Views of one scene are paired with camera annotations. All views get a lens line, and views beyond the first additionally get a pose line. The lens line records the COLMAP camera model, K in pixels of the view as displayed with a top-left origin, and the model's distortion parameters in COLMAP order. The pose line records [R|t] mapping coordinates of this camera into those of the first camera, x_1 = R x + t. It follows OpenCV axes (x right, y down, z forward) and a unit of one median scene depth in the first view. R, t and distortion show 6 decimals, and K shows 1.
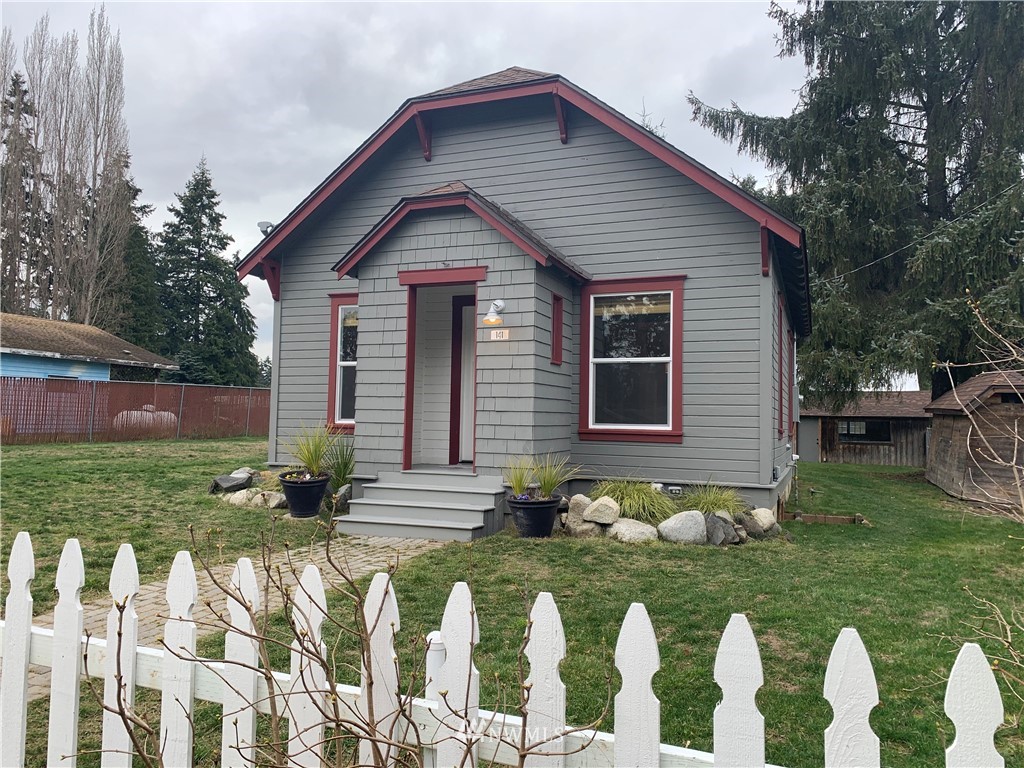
lens RADIAL K [[787.3, 0, 503.1], [0, 787.3, 389.1], [0, 0, 1]] dist [0.044864, -0.046878]
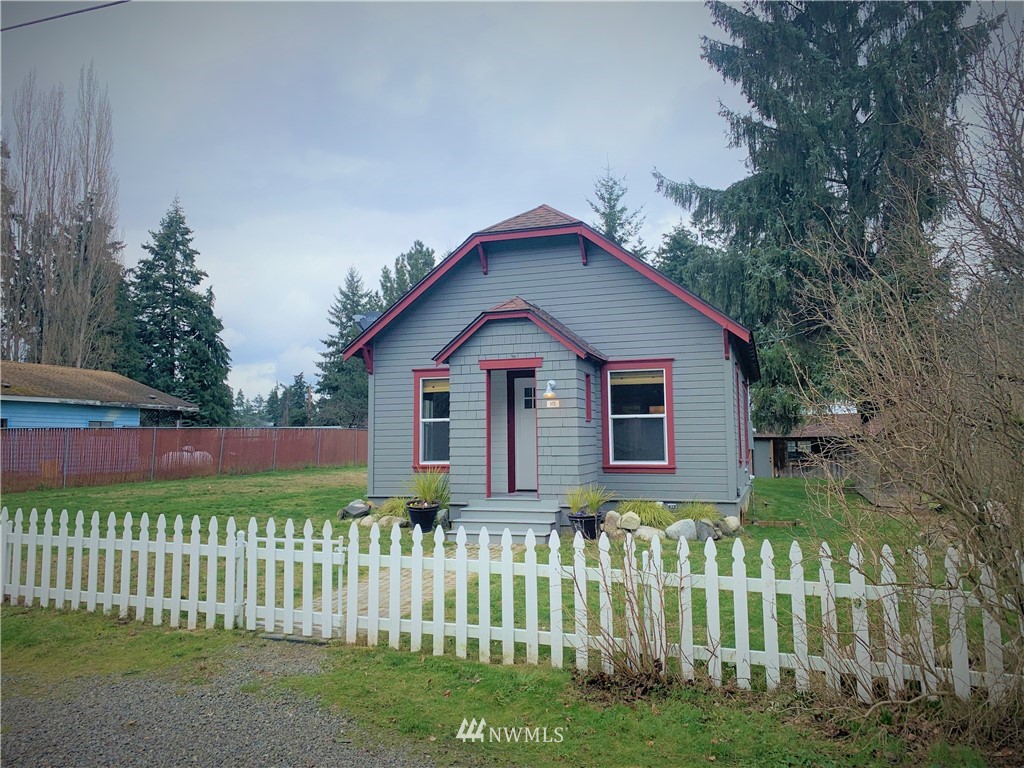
lens RADIAL K [[787.3, 0, 513.6], [0, 787.3, 380.9], [0, 0, 1]] dist [0.044864, -0.046878]
pose [[0.997693, -0.022003, 0.064217, -0.143834], [0.024378, 0.999038, -0.036449, -0.050327], [-0.063353, 0.037930, 0.997270, -0.394116]]
